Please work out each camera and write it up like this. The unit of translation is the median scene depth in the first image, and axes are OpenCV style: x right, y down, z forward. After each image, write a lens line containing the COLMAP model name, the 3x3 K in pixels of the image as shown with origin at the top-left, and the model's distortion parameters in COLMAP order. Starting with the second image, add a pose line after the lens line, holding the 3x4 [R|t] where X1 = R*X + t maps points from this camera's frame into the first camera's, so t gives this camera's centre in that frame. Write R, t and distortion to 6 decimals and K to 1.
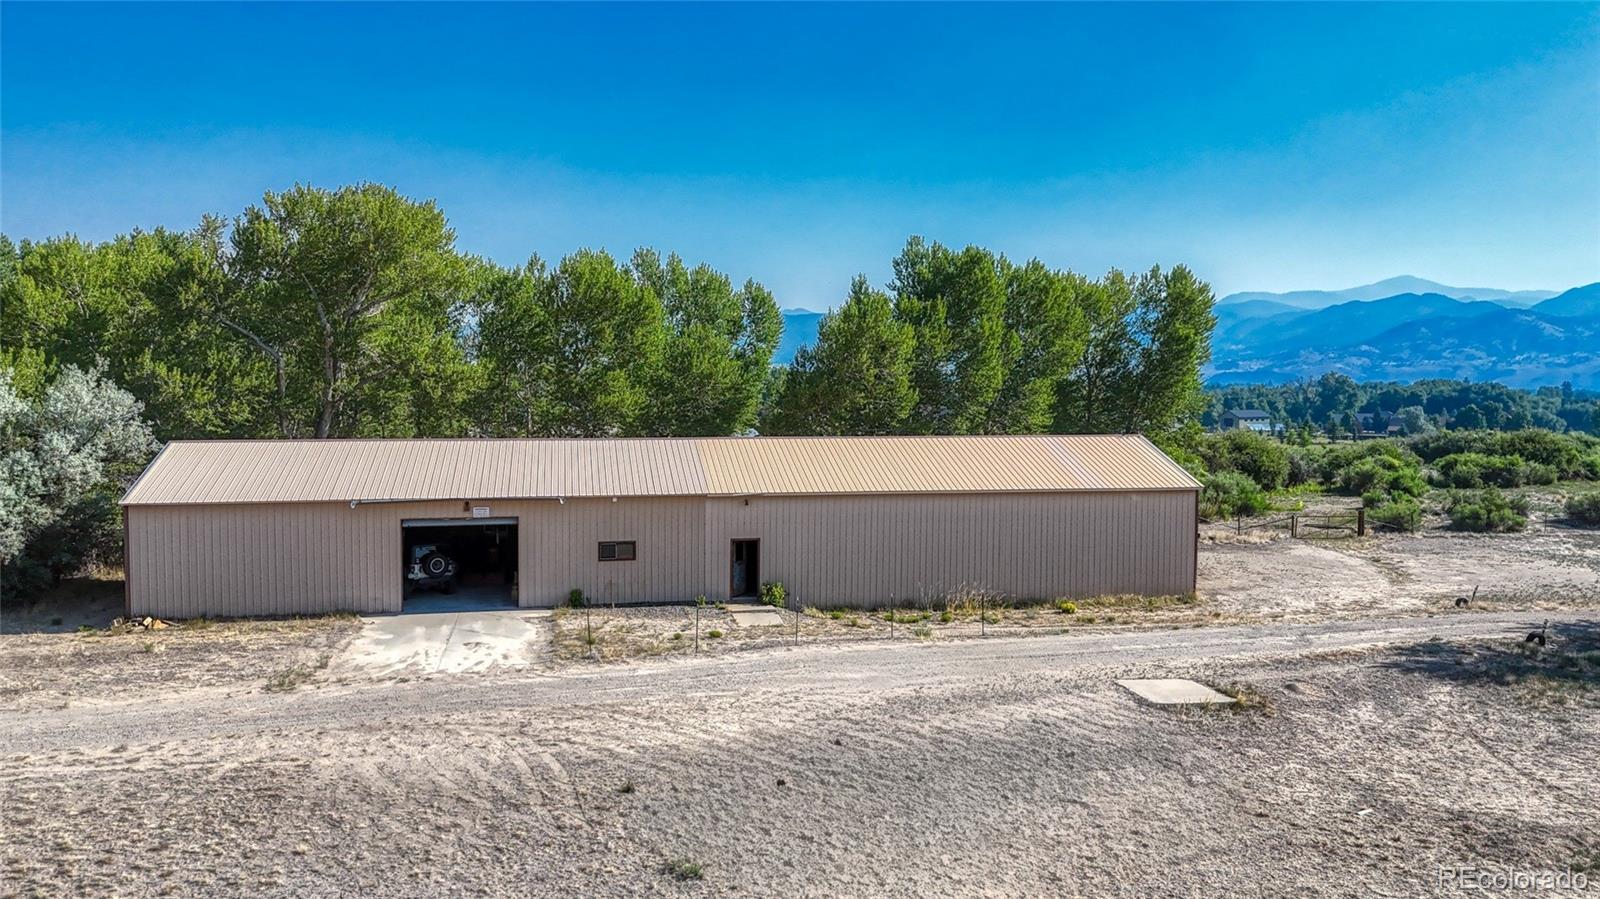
lens RADIAL K [[1175.0, 0, 801.9], [0, 1175.0, 443.6], [0, 0, 1]] dist [0.072781, -0.068014]
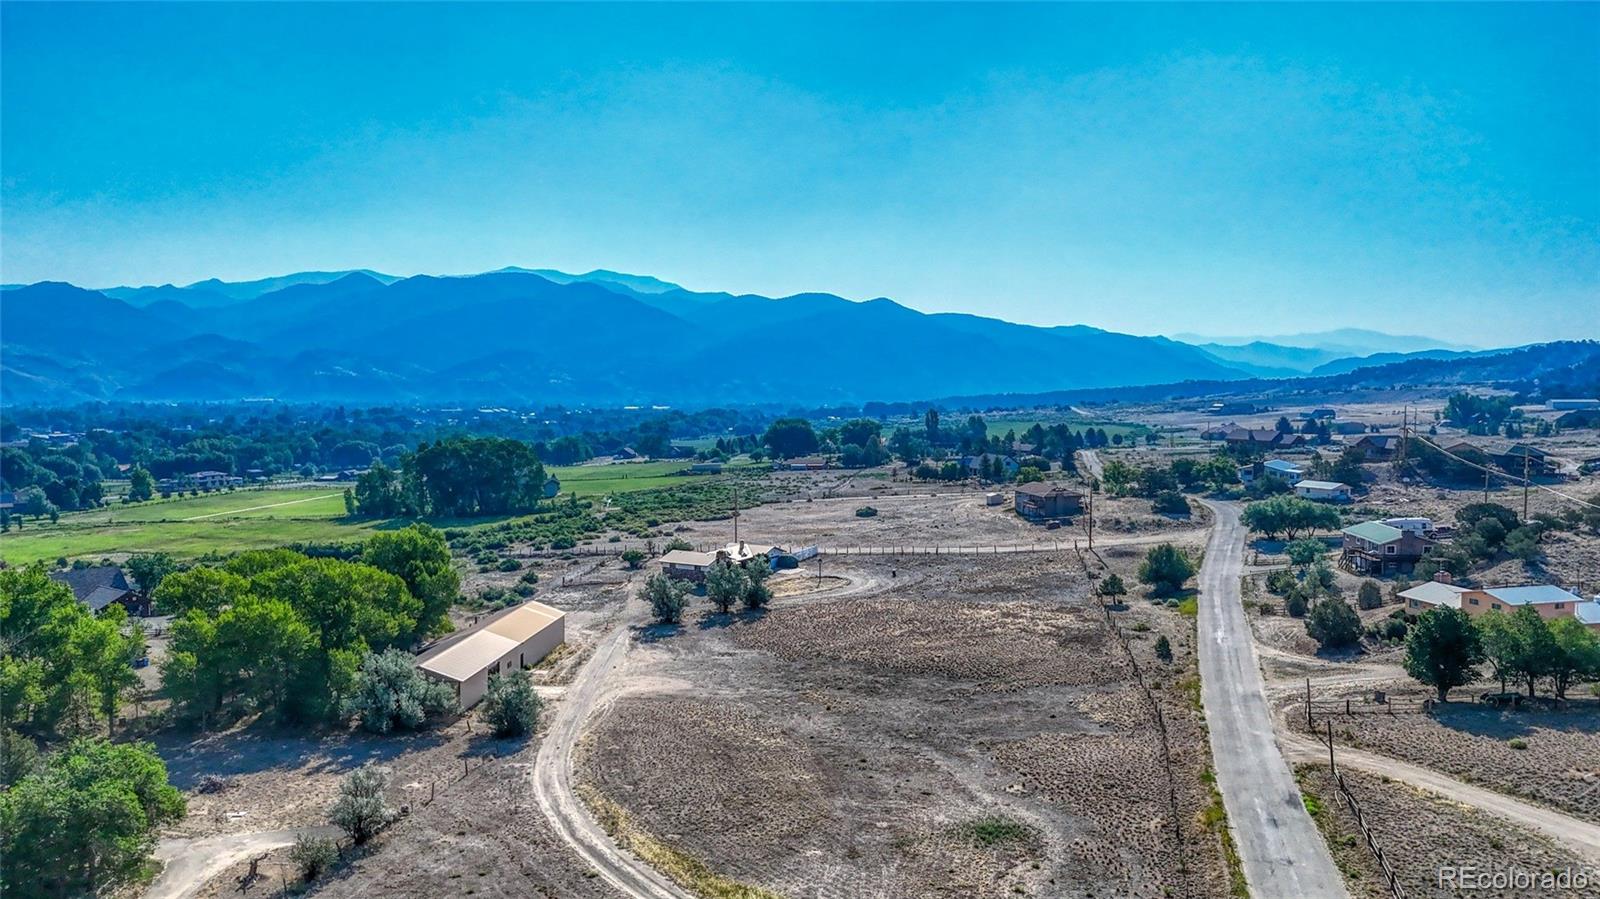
lens RADIAL K [[1175.0, 0, 804.9], [0, 1175.0, 447.9], [0, 0, 1]] dist [0.072781, -0.068014]
pose [[0.299892, -0.068247, 0.951529, -3.391652], [0.062091, 0.996719, 0.051919, -0.723962], [-0.951950, 0.043511, 0.303145, -1.014293]]
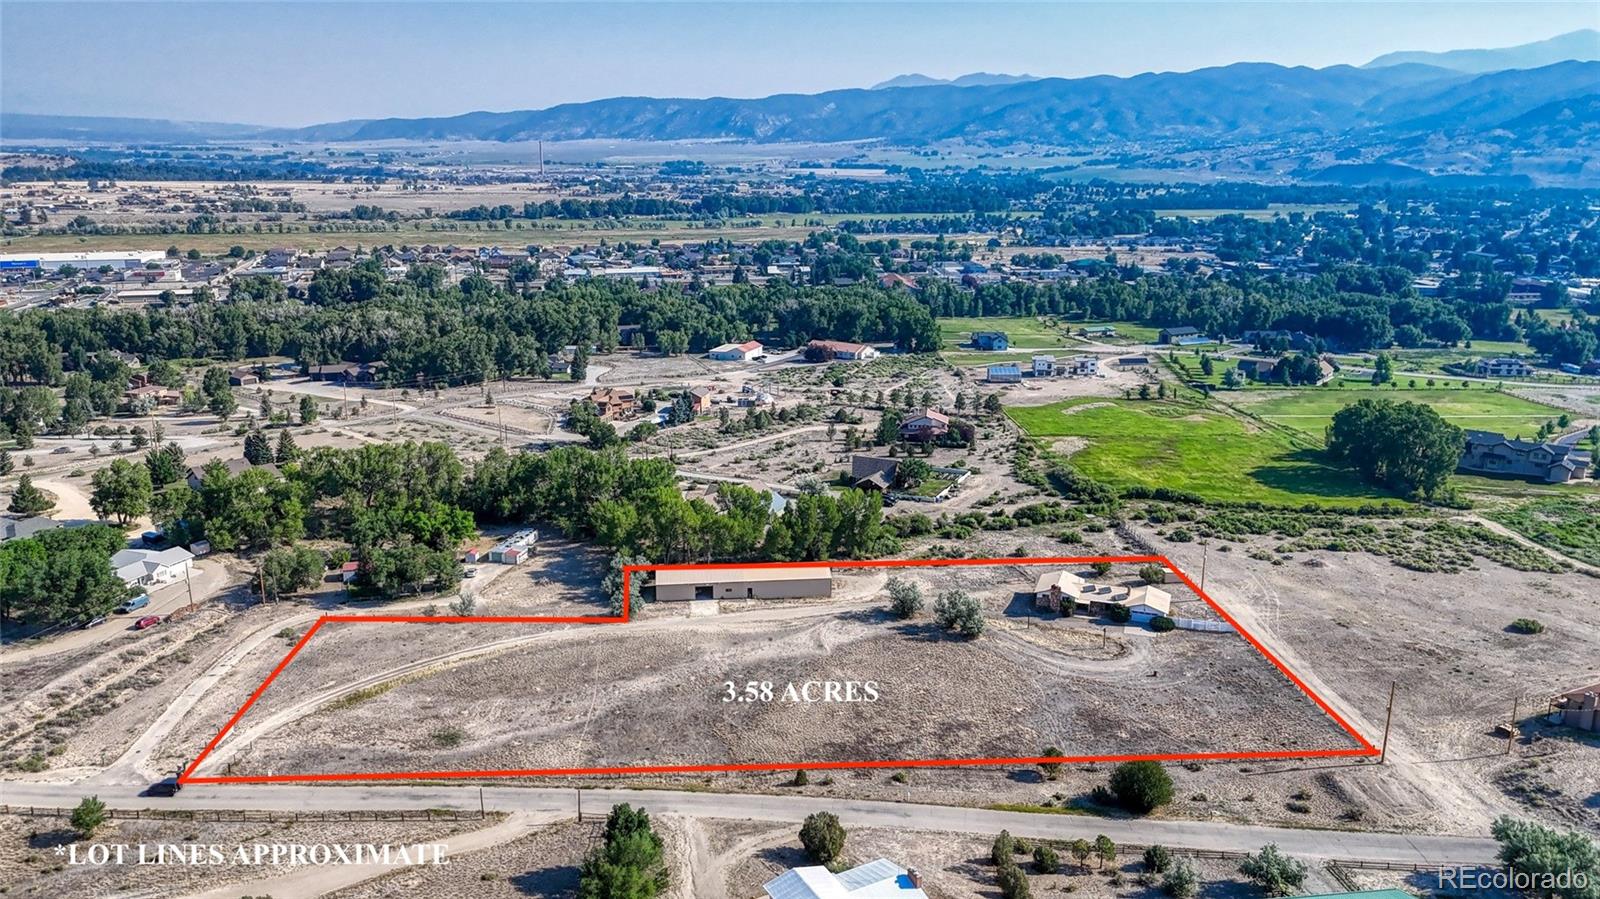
lens RADIAL K [[1175.0, 0, 797.6], [0, 1175.0, 450.4], [0, 0, 1]] dist [0.072781, -0.068014]
pose [[0.995079, 0.017893, -0.097454, 0.805994], [0.001571, 0.980588, 0.196074, -1.881186], [0.099070, -0.195262, 0.975735, -4.938487]]
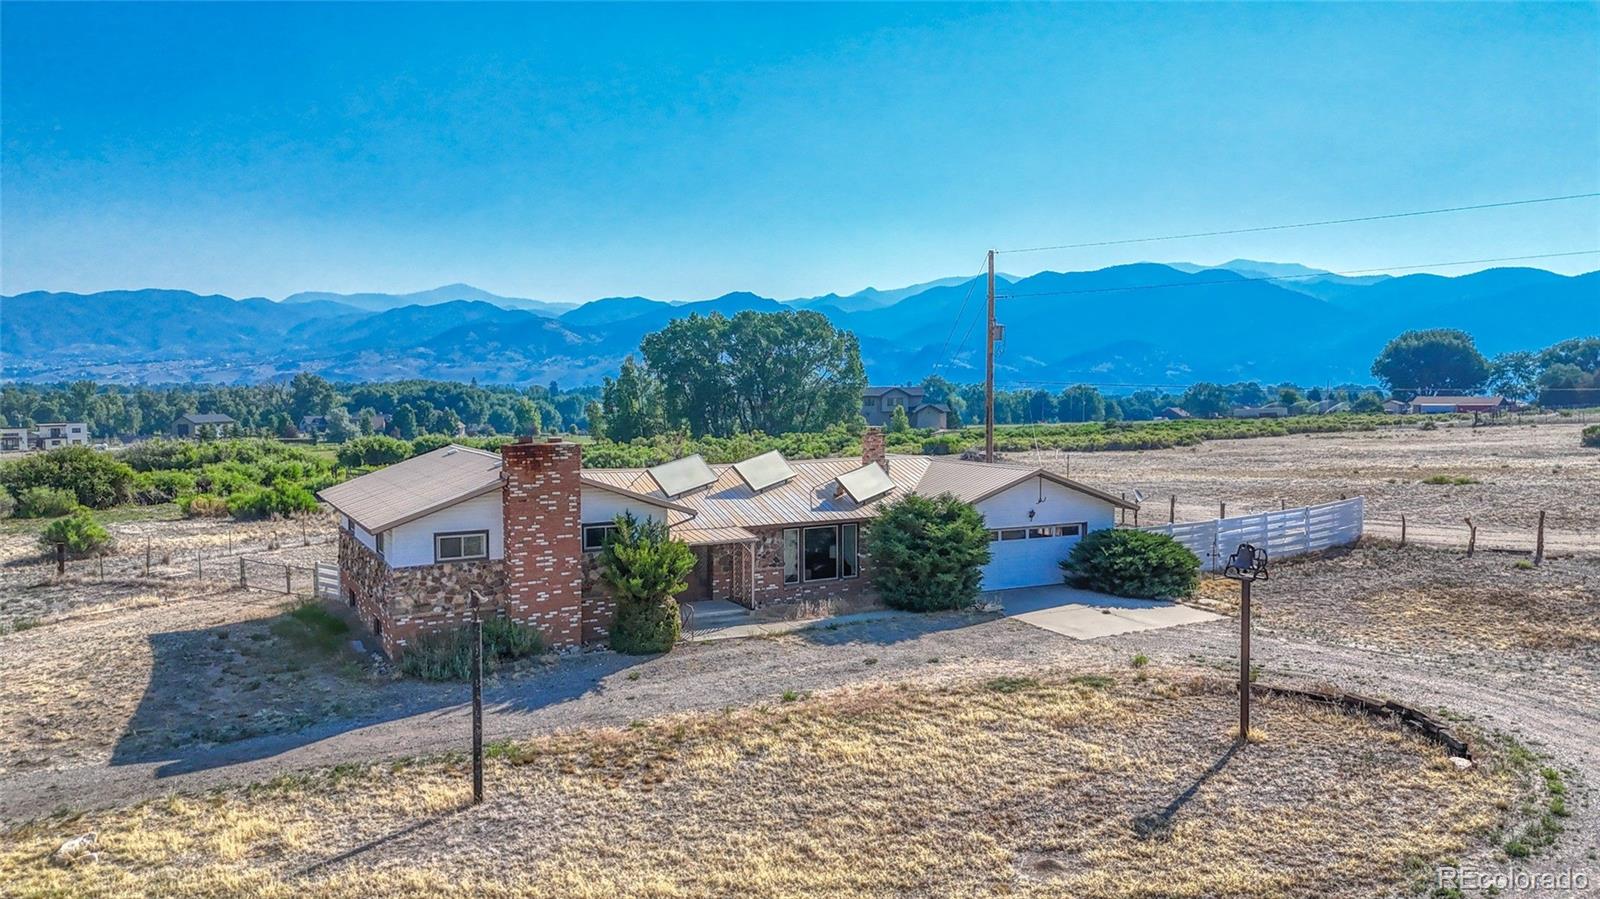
lens RADIAL K [[1175.0, 0, 801.8], [0, 1175.0, 449.7], [0, 0, 1]] dist [0.072781, -0.068014]
pose [[0.736988, -0.049837, 0.674065, 1.136441], [0.047072, 0.998641, 0.022368, -0.007243], [-0.674264, 0.015245, 0.738333, 0.273142]]
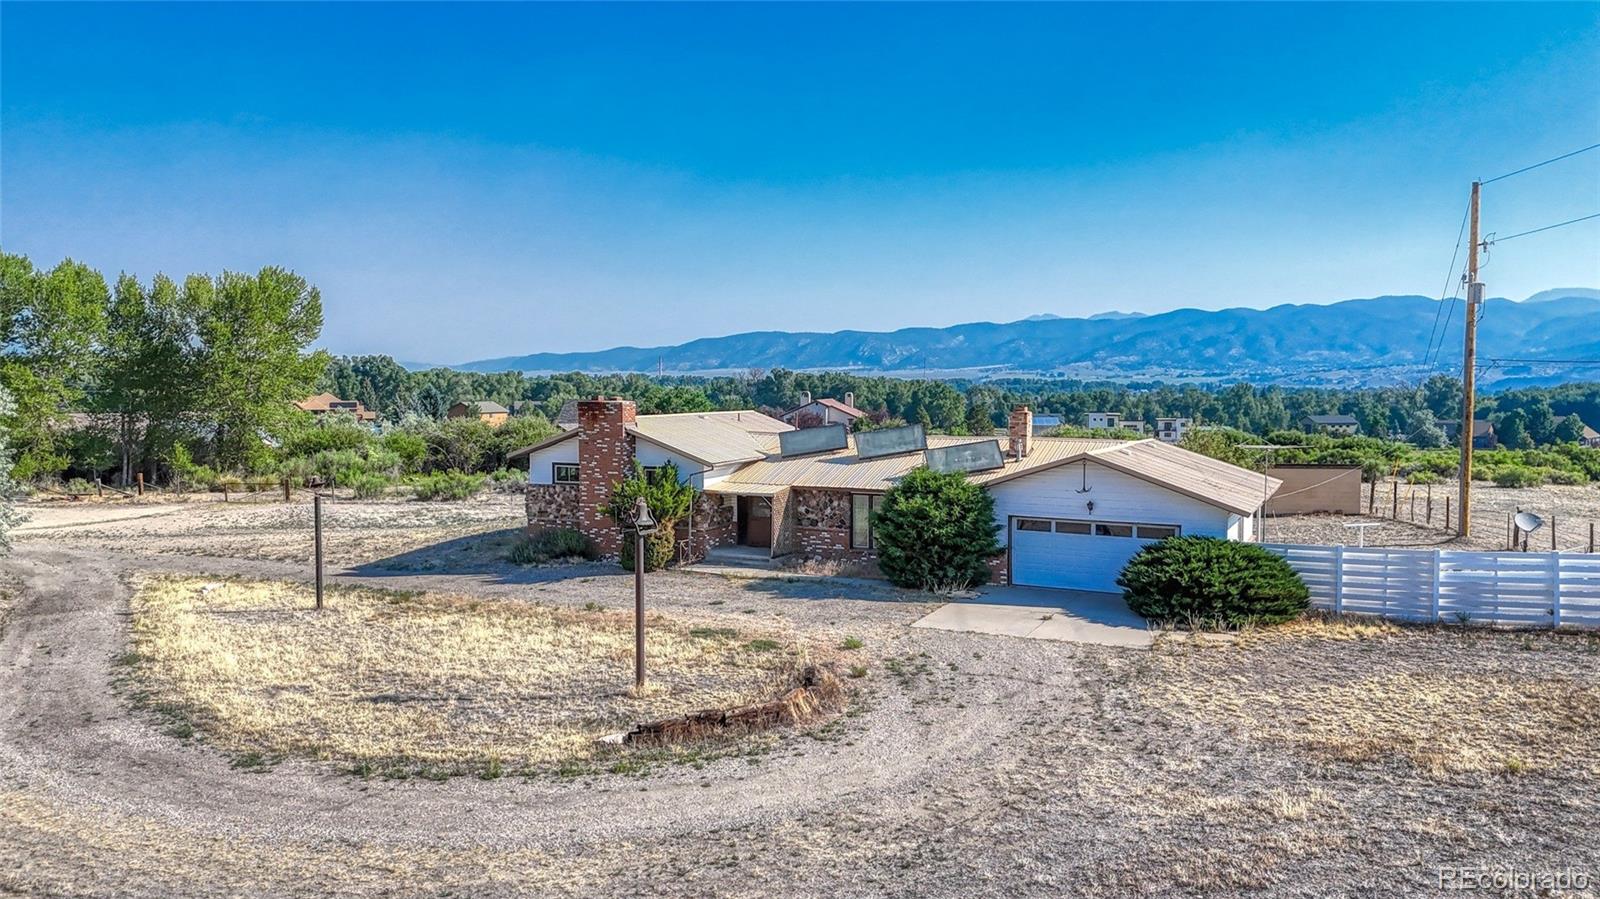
lens RADIAL K [[1175.0, 0, 799.7], [0, 1175.0, 454.1], [0, 0, 1]] dist [0.072781, -0.068014]
pose [[0.977373, 0.008718, -0.211341, 1.952209], [-0.008499, 0.999962, 0.001943, 0.042919], [0.211350, -0.000103, 0.977410, -0.013945]]
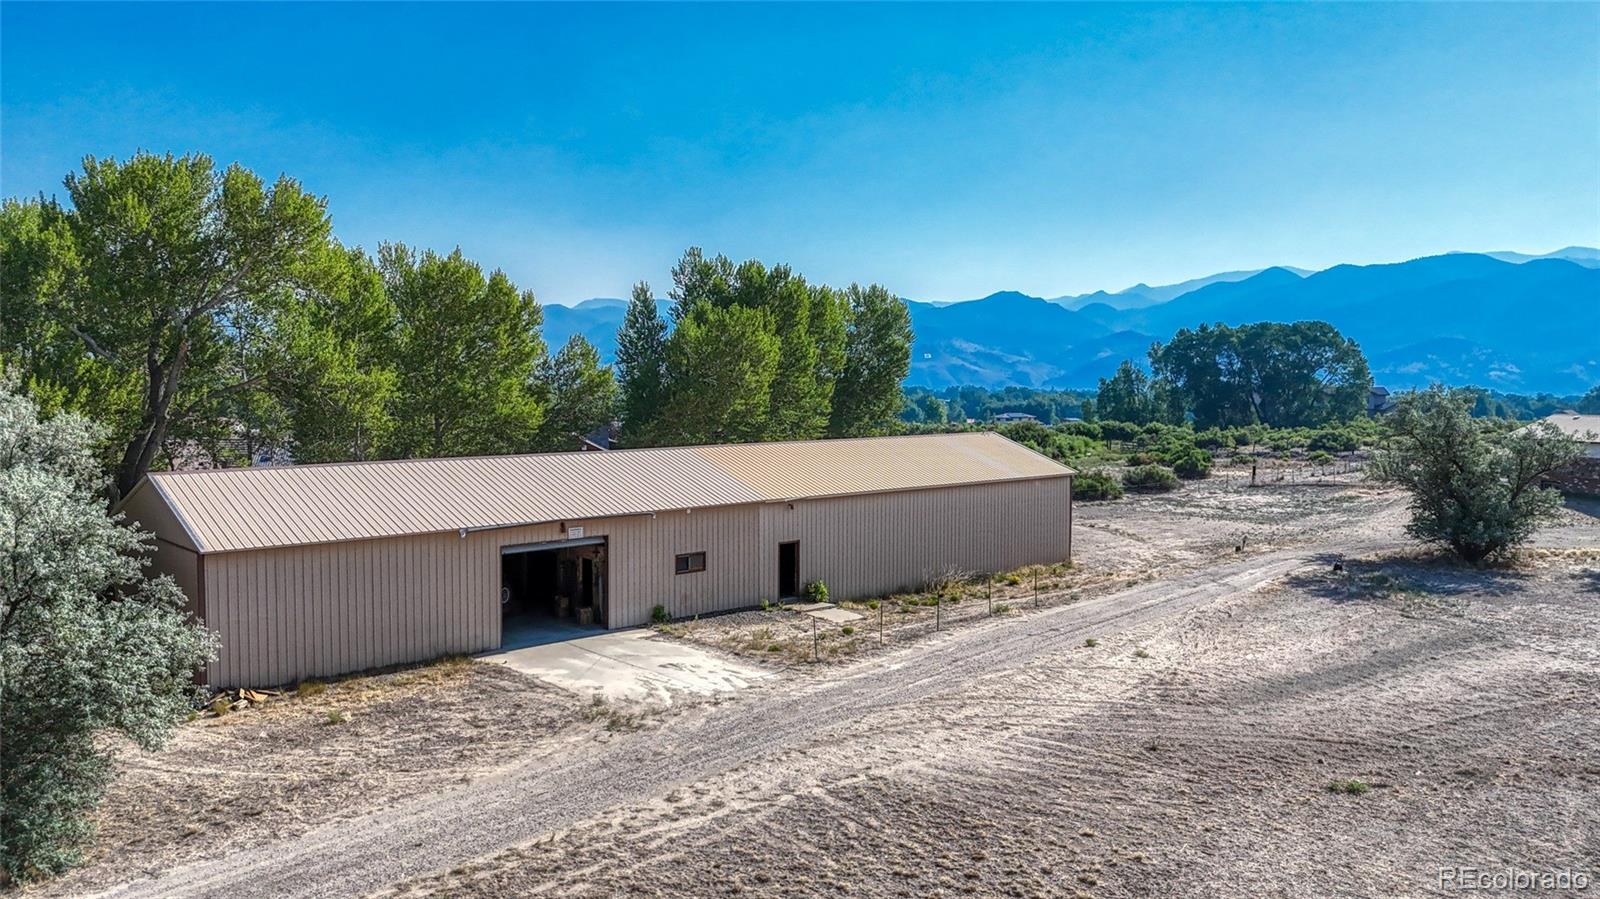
lens RADIAL K [[1175.0, 0, 796.3], [0, 1175.0, 449.3], [0, 0, 1]] dist [0.072781, -0.068014]
pose [[0.866372, -0.036513, 0.498063, -0.591542], [0.034619, 0.999316, 0.013040, -0.014965], [-0.498198, 0.005945, 0.867043, 0.098911]]
